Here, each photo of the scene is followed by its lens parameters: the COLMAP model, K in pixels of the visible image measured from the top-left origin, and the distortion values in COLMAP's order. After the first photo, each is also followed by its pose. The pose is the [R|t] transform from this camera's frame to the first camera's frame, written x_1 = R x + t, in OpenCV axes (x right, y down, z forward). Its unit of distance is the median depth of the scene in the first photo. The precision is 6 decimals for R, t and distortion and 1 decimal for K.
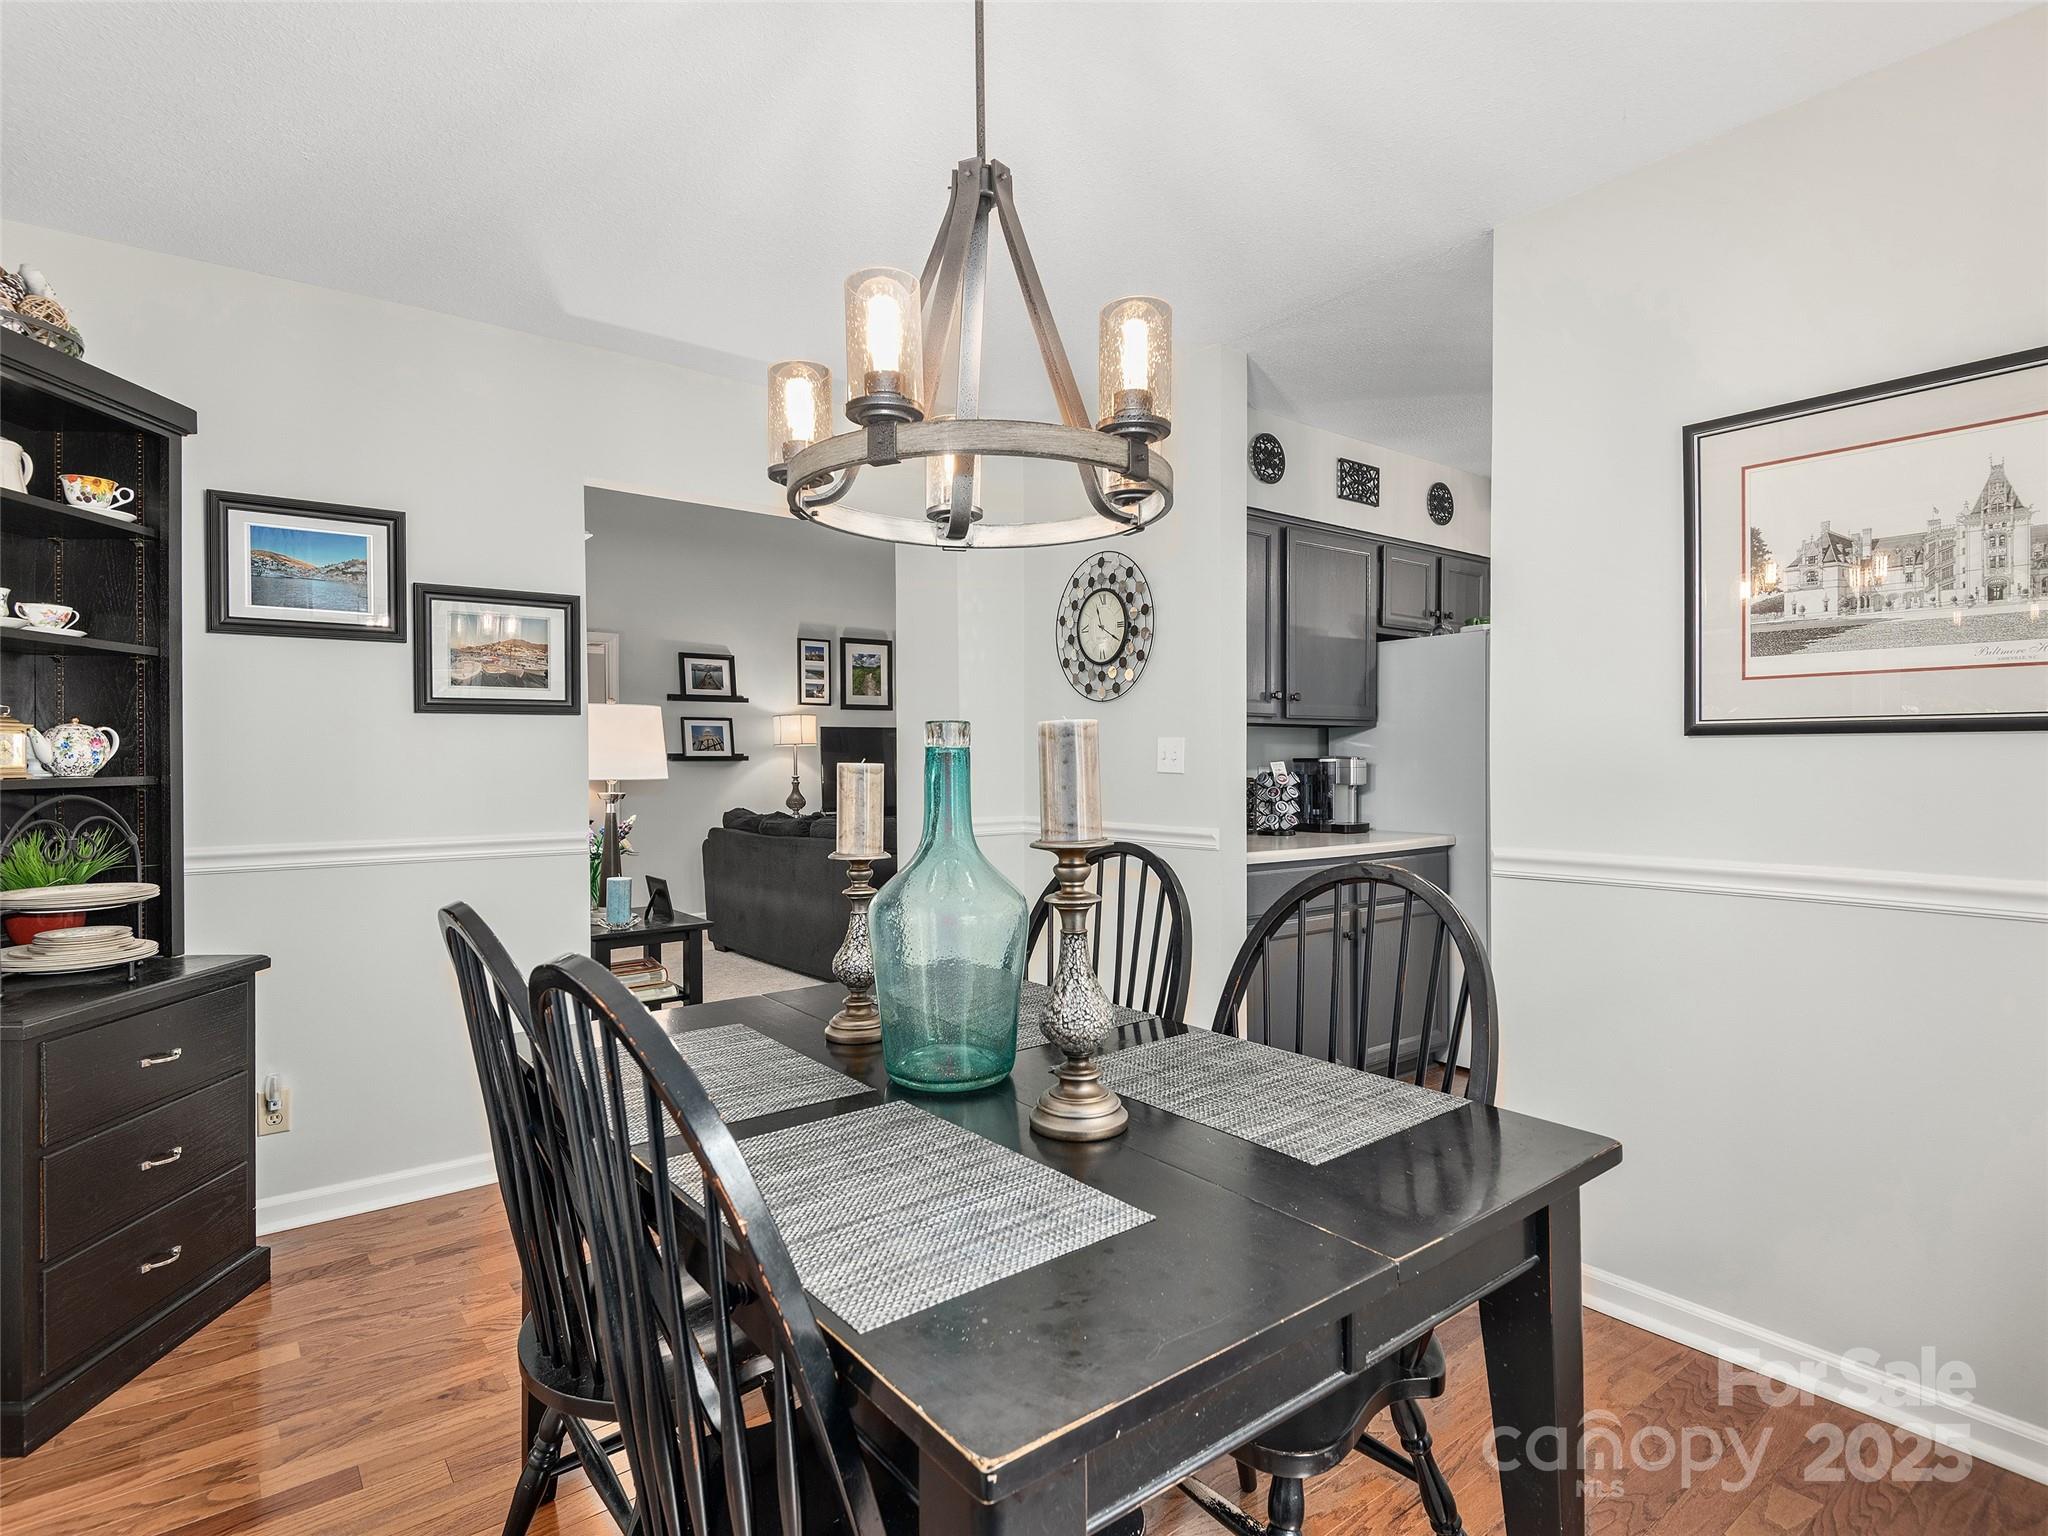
lens RADIAL K [[1043.7, 0, 1028.2], [0, 1043.7, 759.3], [0, 0, 1]] dist [0.022676, -0.005491]
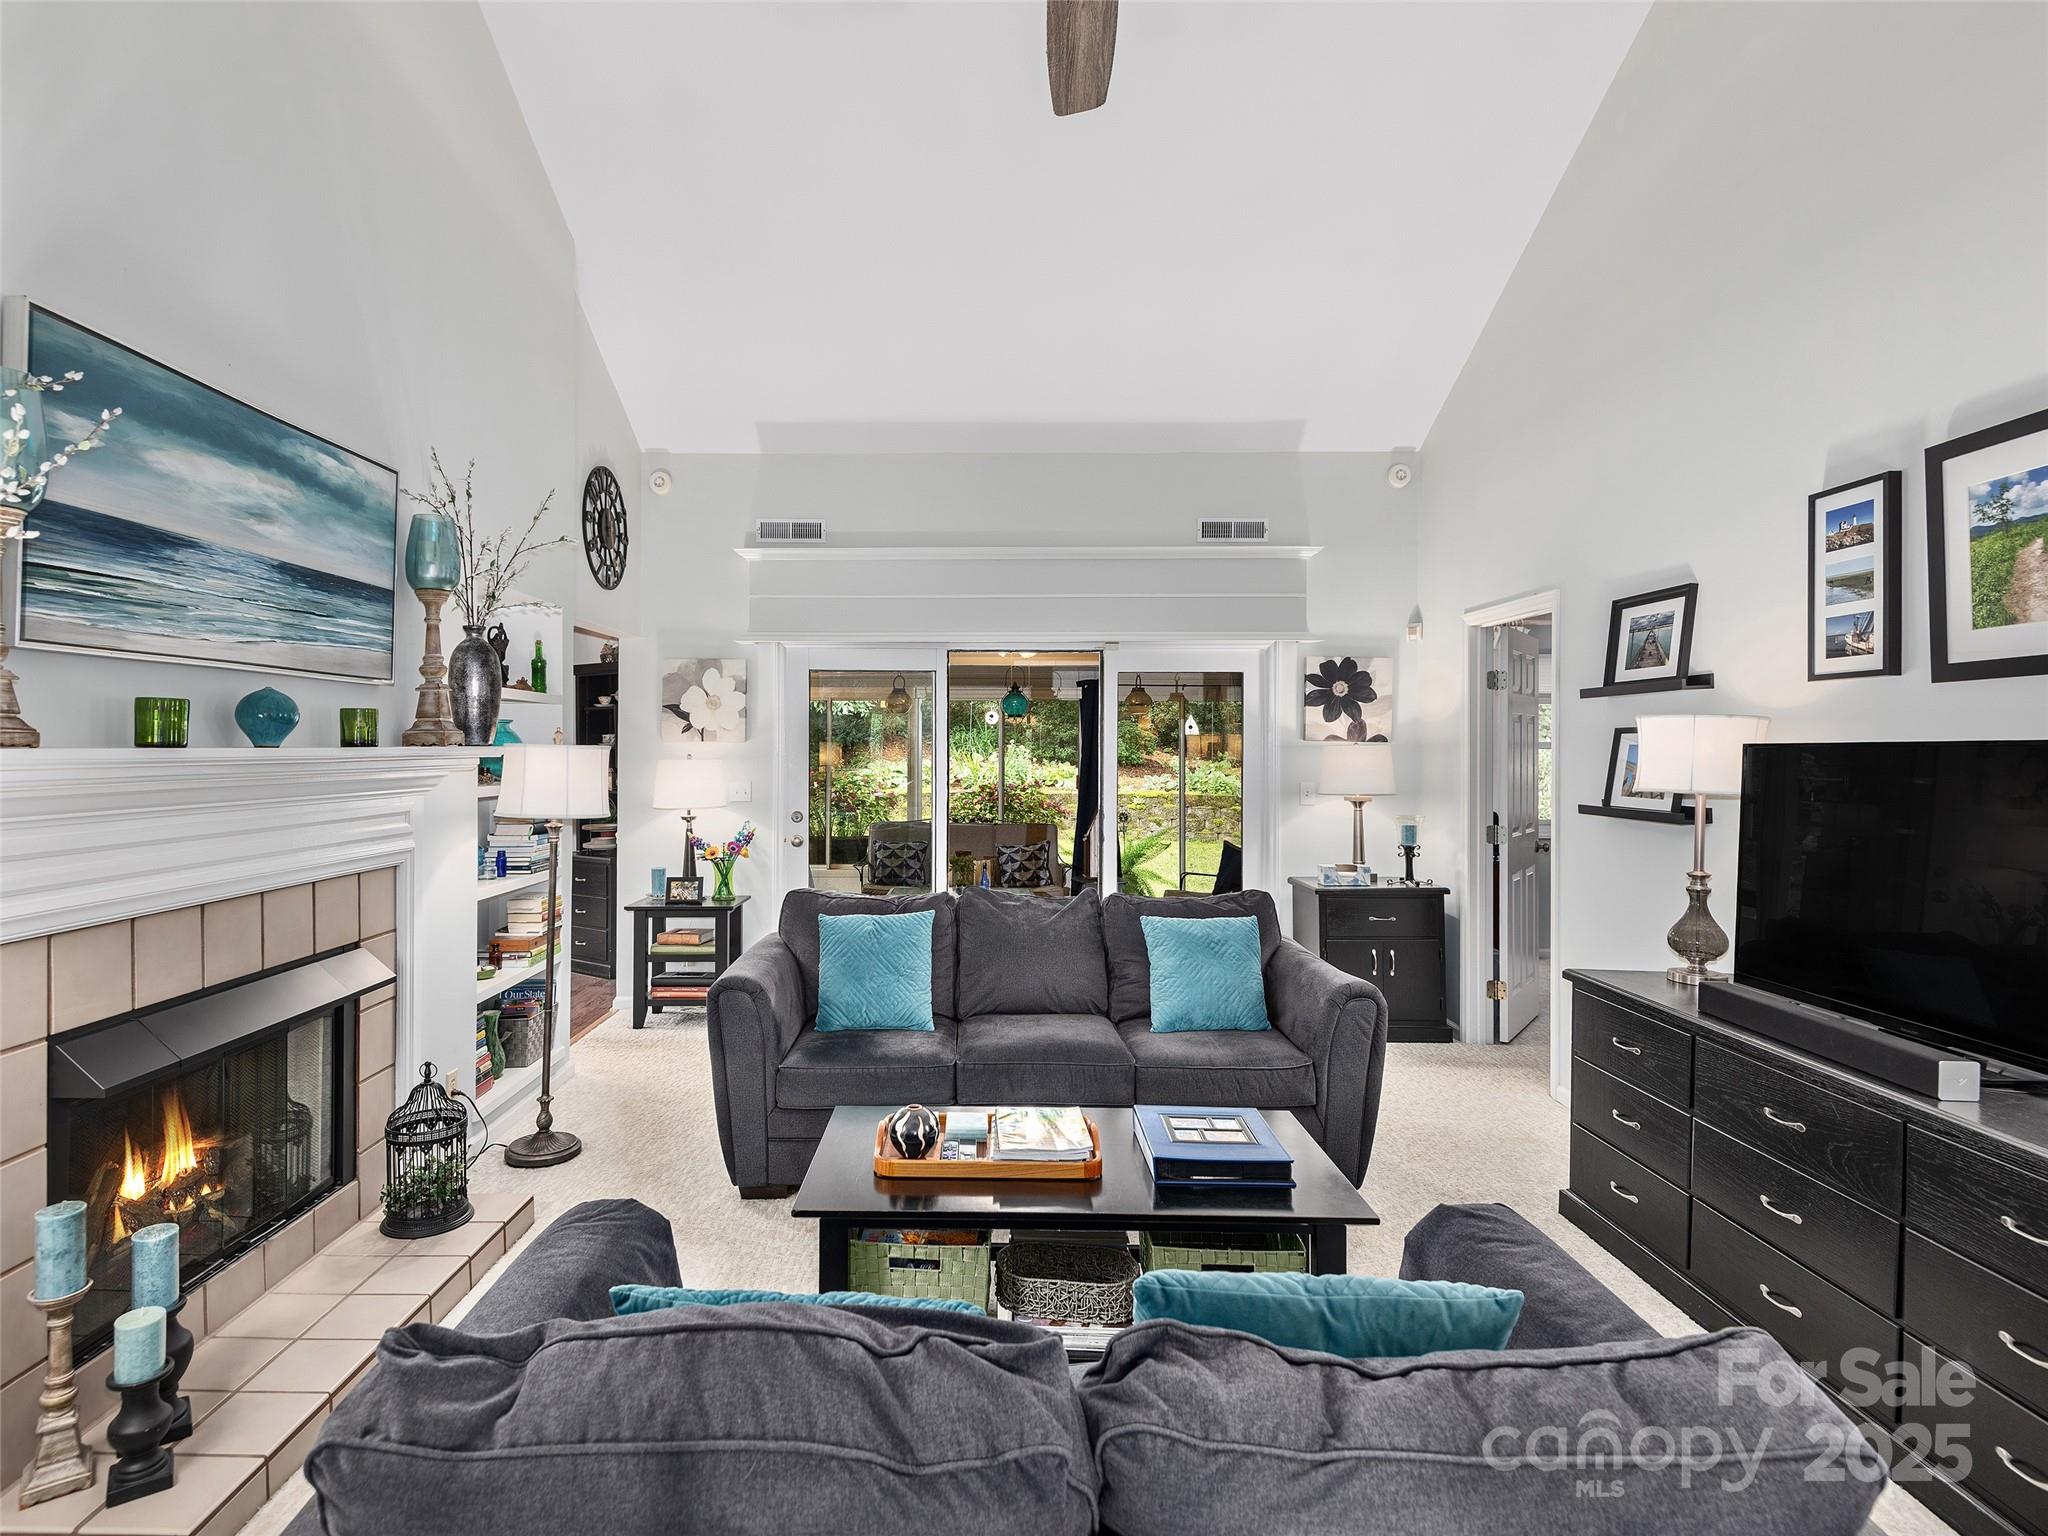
lens RADIAL K [[1043.7, 0, 1017.4], [0, 1043.7, 759.4], [0, 0, 1]] dist [0.022676, -0.005491]
pose [[-0.544034, 0.001941, -0.839061, 0.232498], [-0.013052, 0.999857, 0.010776, -0.025613], [0.838962, 0.016814, -0.543930, 0.966366]]
